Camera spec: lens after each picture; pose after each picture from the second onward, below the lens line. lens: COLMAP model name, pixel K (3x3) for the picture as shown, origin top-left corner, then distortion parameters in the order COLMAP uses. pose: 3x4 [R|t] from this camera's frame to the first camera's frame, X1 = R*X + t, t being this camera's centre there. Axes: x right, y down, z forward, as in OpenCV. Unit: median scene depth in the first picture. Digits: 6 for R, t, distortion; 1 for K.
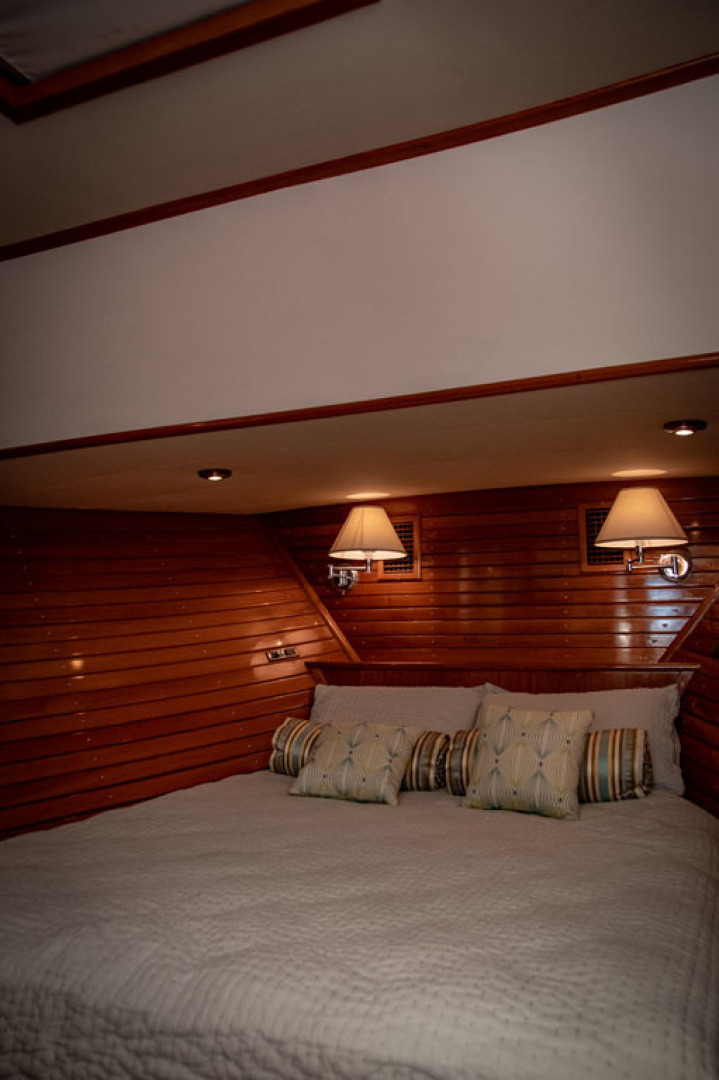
lens RADIAL K [[882.1, 0, 359.5], [0, 882.1, 540.0], [0, 0, 1]] dist [-0.009553, 0.018439]
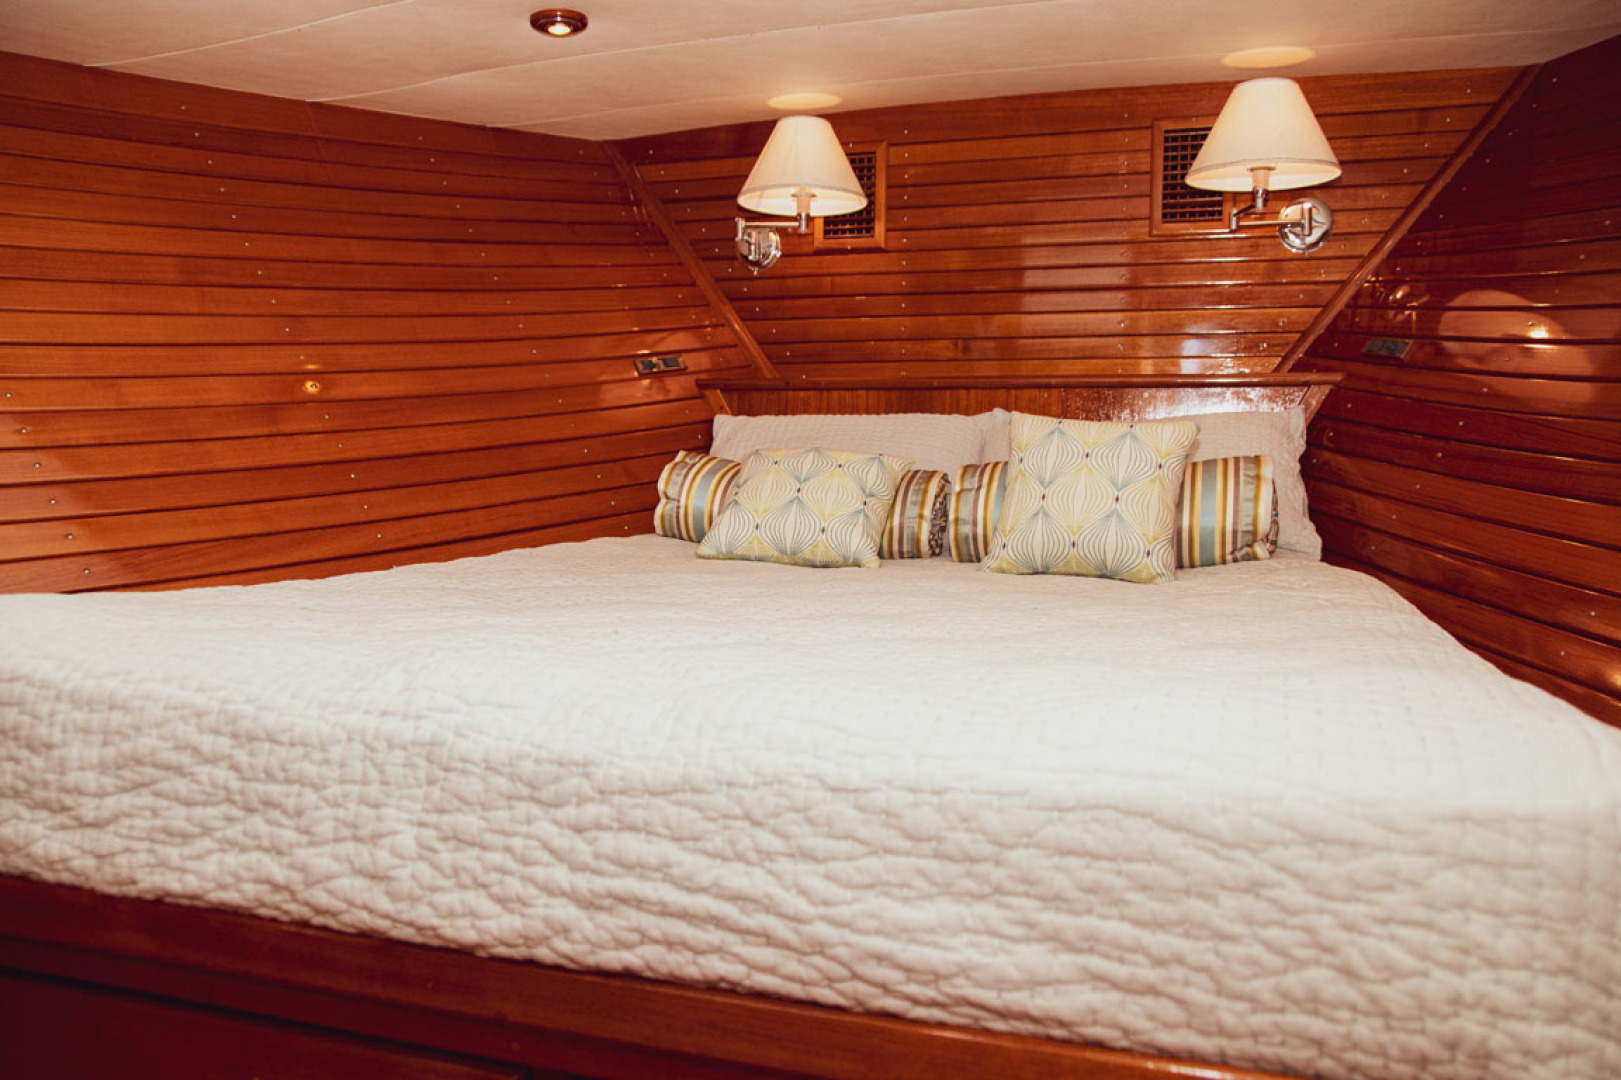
lens RADIAL K [[1324.0, 0, 802.6], [0, 1324.0, 540.7], [0, 0, 1]] dist [-0.009553, 0.018439]
pose [[0.996969, 0.008065, 0.077378, -0.078910], [-0.021642, 0.984104, 0.176267, 0.115216], [-0.074726, -0.177407, 0.981296, 0.095506]]
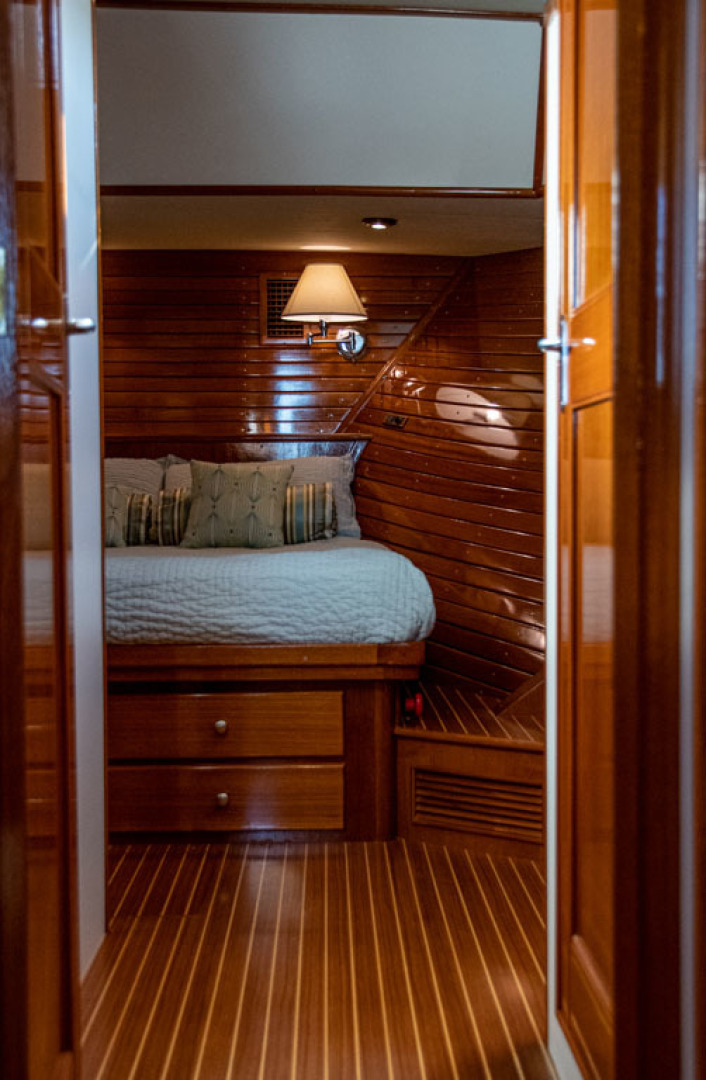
lens RADIAL K [[1765.6, 0, 353.0], [0, 1765.6, 540.0], [0, 0, 1]] dist [0.022255, 0.016909]
pose [[0.920434, -0.010676, 0.390752, -0.546497], [-0.045502, 0.989905, 0.134227, -0.021280], [-0.388240, -0.141327, 0.910657, -1.105842]]
